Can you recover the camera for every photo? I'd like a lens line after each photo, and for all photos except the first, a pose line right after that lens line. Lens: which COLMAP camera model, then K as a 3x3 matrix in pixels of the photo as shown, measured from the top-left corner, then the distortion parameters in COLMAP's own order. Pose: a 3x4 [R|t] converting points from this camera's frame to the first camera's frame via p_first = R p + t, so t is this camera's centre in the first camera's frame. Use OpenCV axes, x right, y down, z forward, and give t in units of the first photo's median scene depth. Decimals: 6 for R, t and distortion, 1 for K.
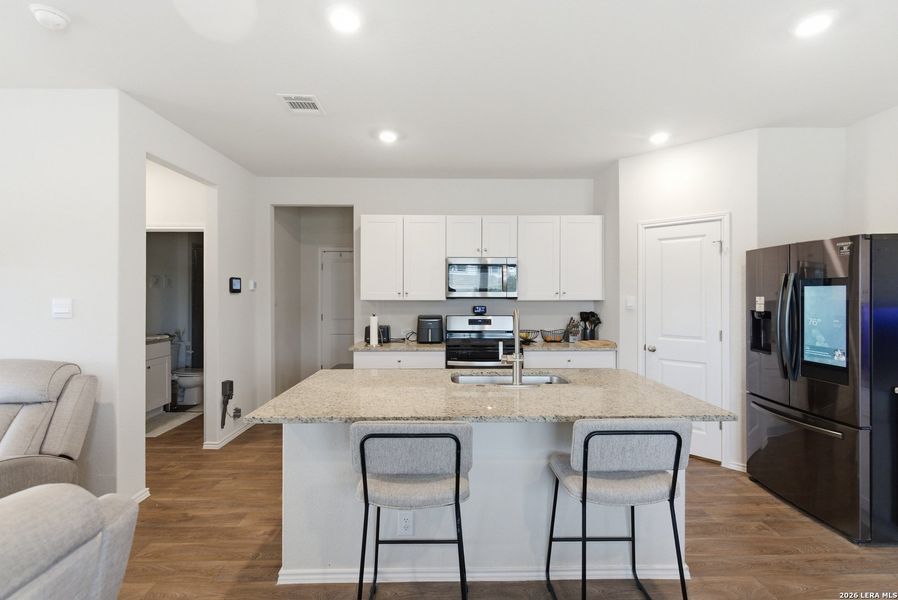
lens RADIAL K [[403.9, 0, 443.6], [0, 403.9, 309.6], [0, 0, 1]] dist [0.001439, -0.002420]
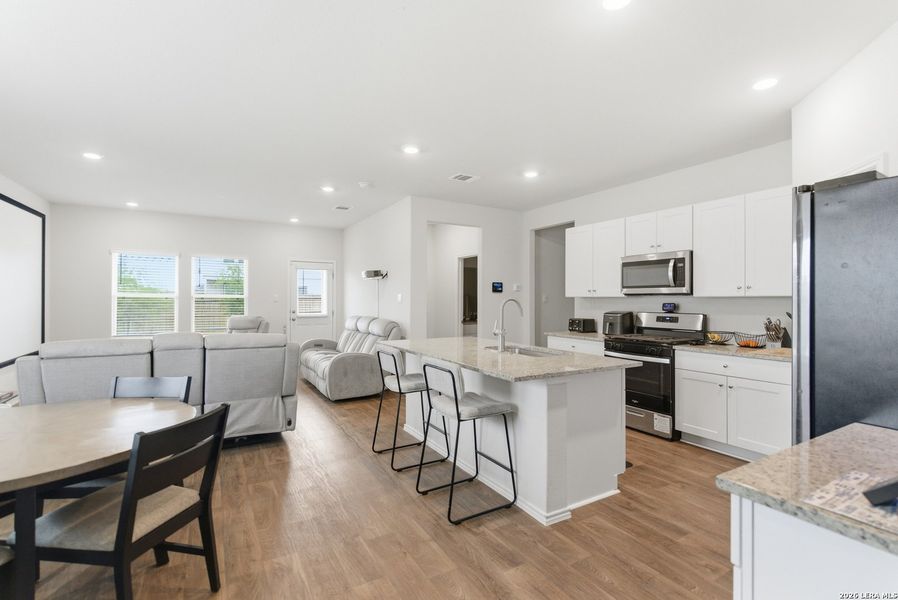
lens RADIAL K [[403.9, 0, 434.9], [0, 403.9, 296.3], [0, 0, 1]] dist [0.001439, -0.002420]
pose [[0.507437, -0.006965, -0.861661, 0.685010], [-0.031269, 0.999160, -0.026491, 0.019870], [0.861121, 0.040386, 0.506793, 0.040977]]
